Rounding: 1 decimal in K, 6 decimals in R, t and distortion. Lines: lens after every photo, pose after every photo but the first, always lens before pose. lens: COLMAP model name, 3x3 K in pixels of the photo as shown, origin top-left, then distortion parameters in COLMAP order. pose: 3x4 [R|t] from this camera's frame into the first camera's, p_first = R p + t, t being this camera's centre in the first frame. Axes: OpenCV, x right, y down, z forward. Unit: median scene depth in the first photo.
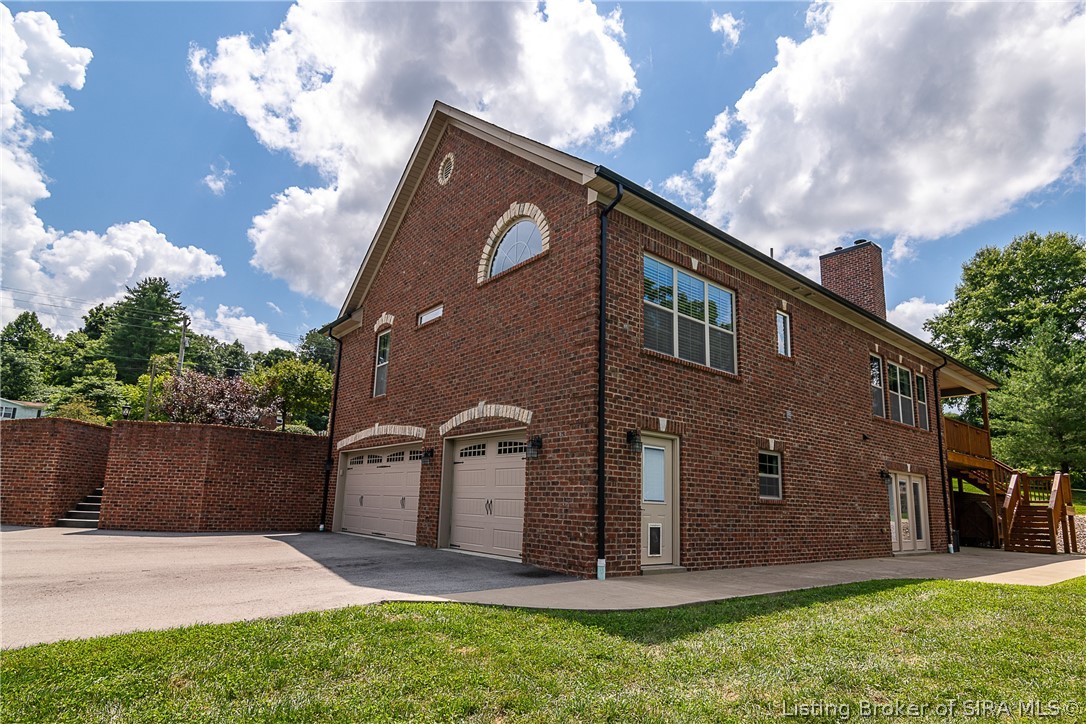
lens RADIAL K [[543.7, 0, 543.0], [0, 543.7, 362.0], [0, 0, 1]] dist [0.000220, -0.000700]
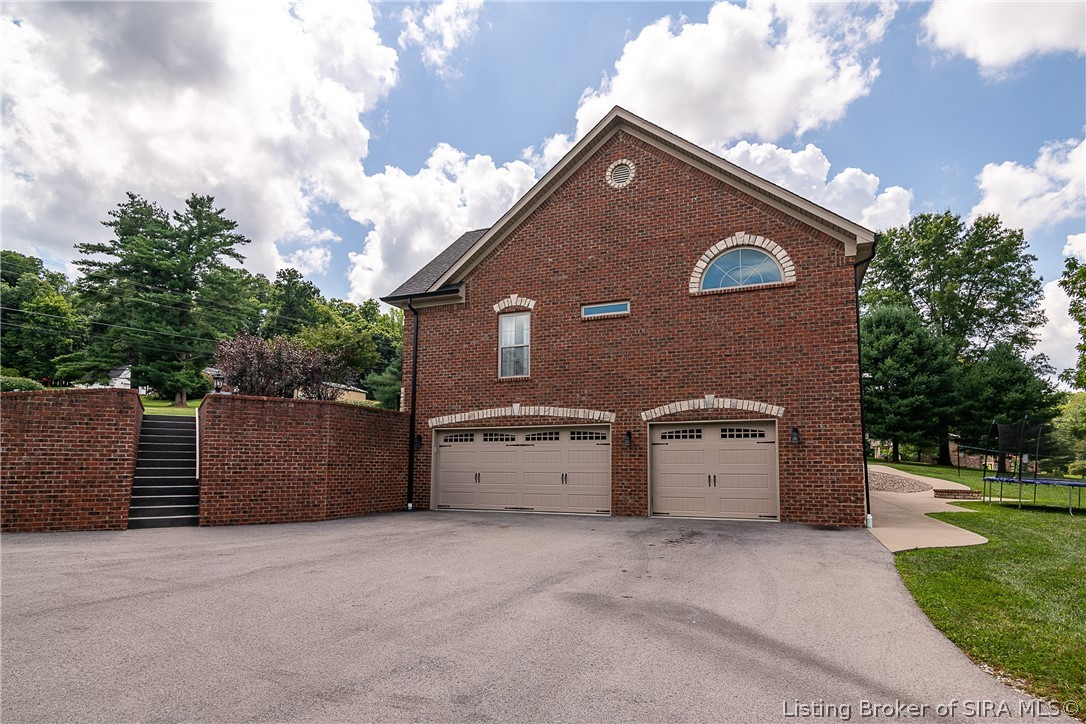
lens RADIAL K [[543.7, 0, 543.0], [0, 543.7, 362.0], [0, 0, 1]] dist [0.000220, -0.000700]
pose [[0.899081, 0.049284, 0.435000, -0.937532], [-0.081289, 0.995157, 0.055264, -0.035548], [-0.430169, -0.085048, 0.898733, 0.076419]]
